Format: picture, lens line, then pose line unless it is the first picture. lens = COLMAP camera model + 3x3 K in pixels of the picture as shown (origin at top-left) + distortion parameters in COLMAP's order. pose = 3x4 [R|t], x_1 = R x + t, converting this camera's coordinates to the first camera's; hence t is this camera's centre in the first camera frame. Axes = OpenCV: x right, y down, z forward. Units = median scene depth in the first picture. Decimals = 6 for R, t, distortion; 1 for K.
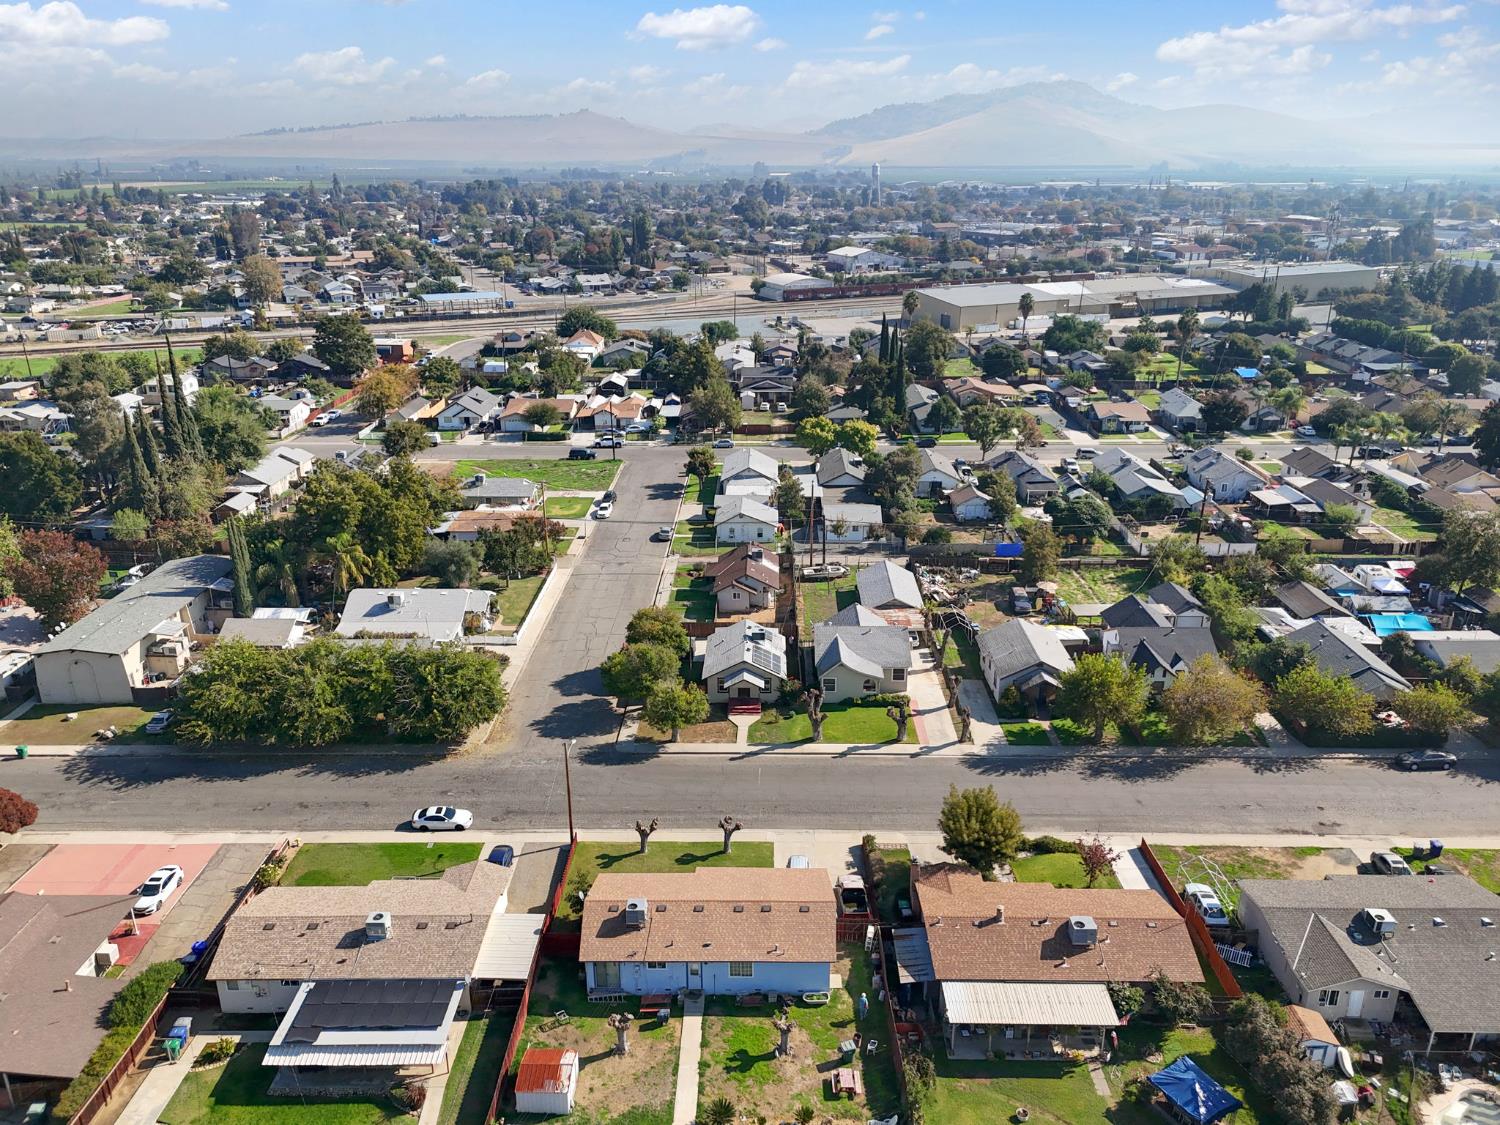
lens RADIAL K [[1108.0, 0, 750.0], [0, 1108.0, 562.5], [0, 0, 1]] dist [0.075047, -0.065361]
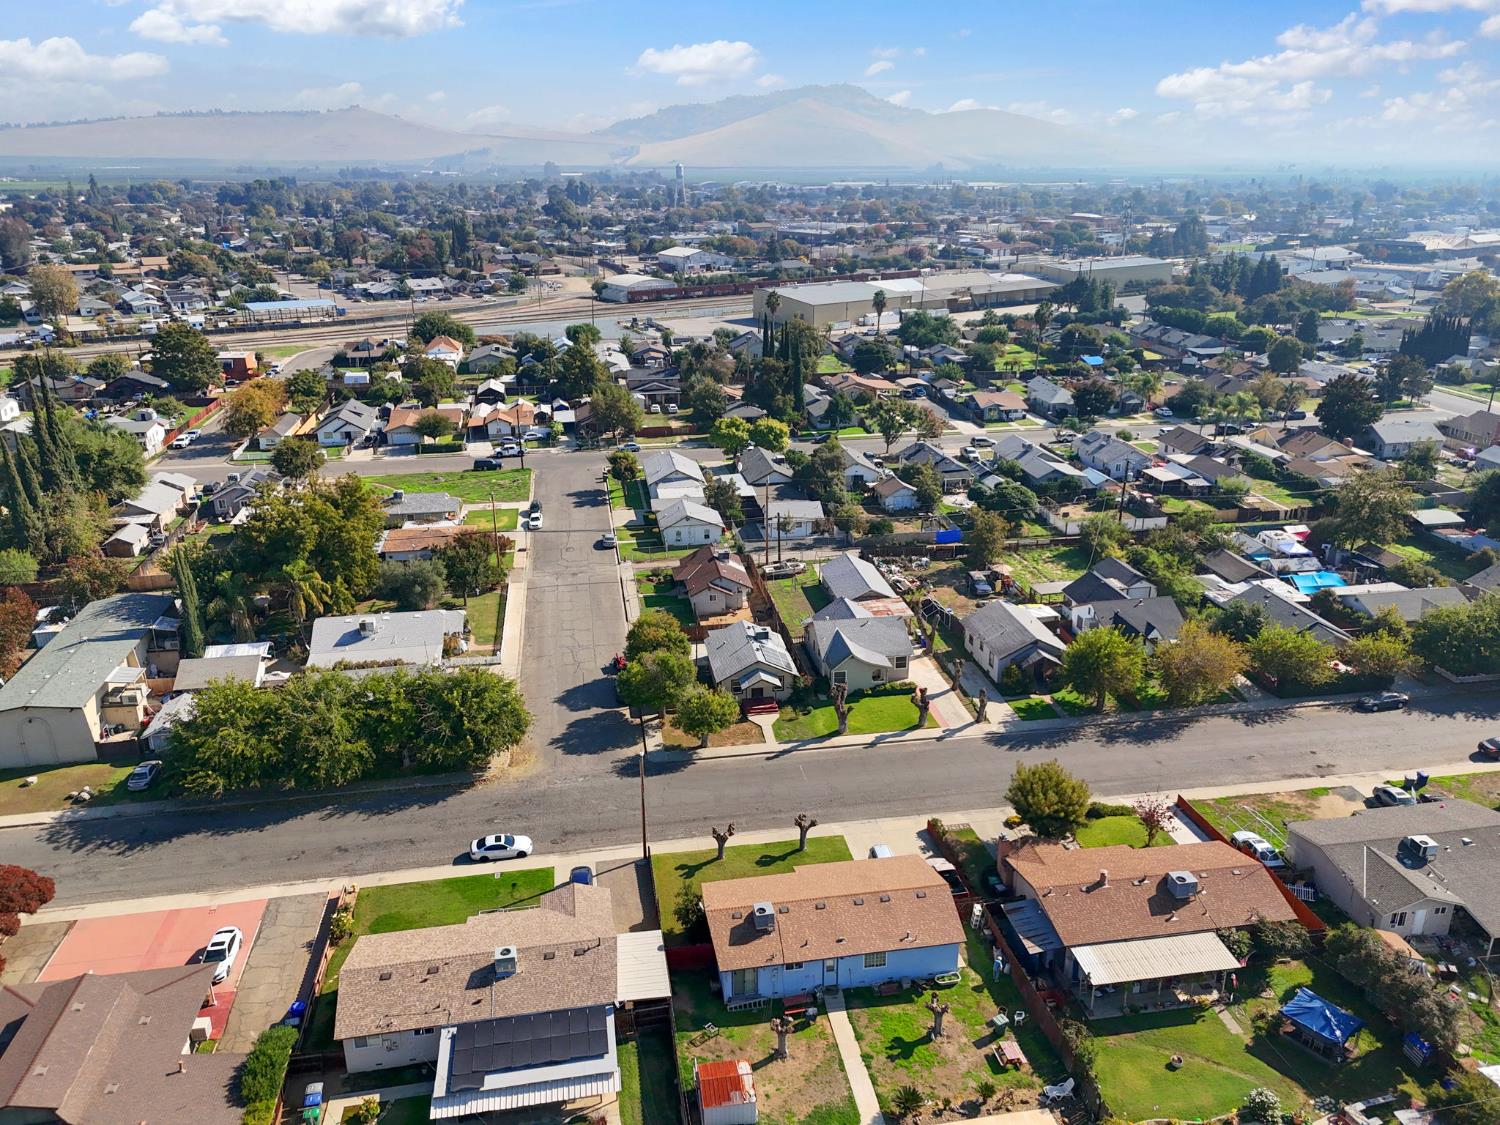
lens RADIAL K [[1108.0, 0, 750.0], [0, 1108.0, 562.5], [0, 0, 1]] dist [0.075047, -0.065361]
pose [[0.983171, -0.063028, 0.171469, -0.164206], [0.063012, 0.997997, 0.005543, -0.005839], [-0.171474, 0.005355, 0.985174, 0.009464]]
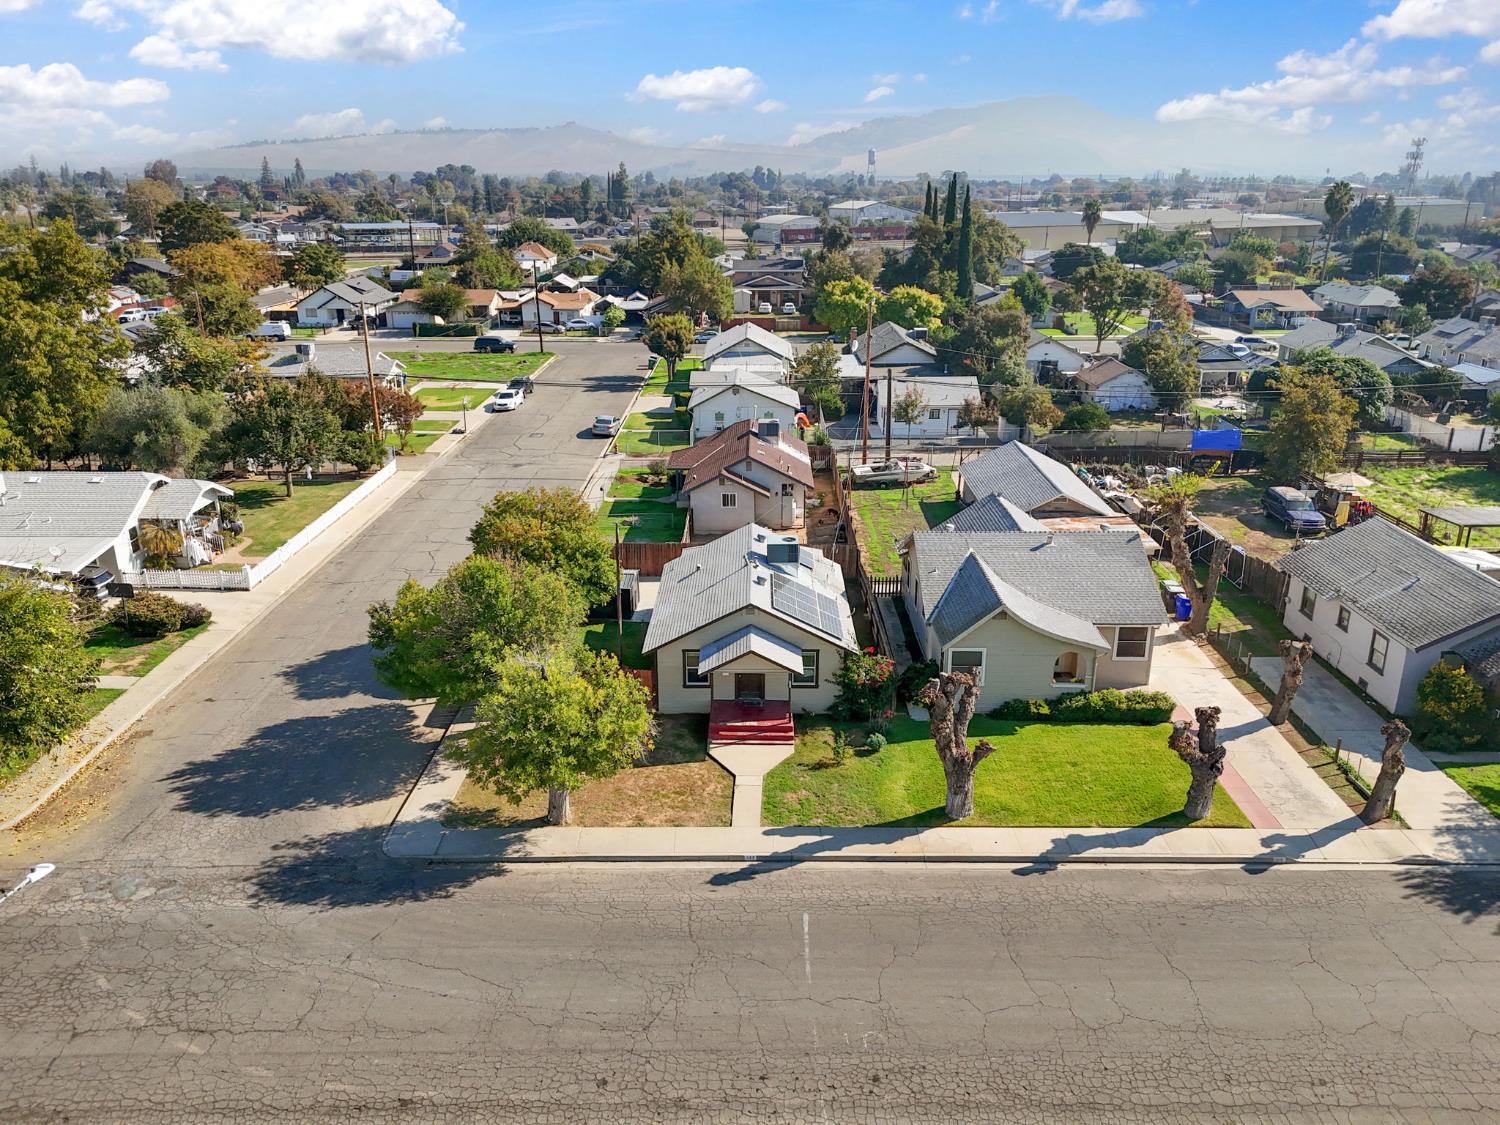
lens RADIAL K [[1104.8, 0, 750.0], [0, 1104.8, 562.5], [0, 0, 1]] dist [0.055881, -0.067004]
pose [[0.999944, -0.001336, 0.010489, -0.008709], [0.001516, 0.999851, -0.017198, 0.073864], [-0.010465, 0.017213, 0.999797, 0.562244]]
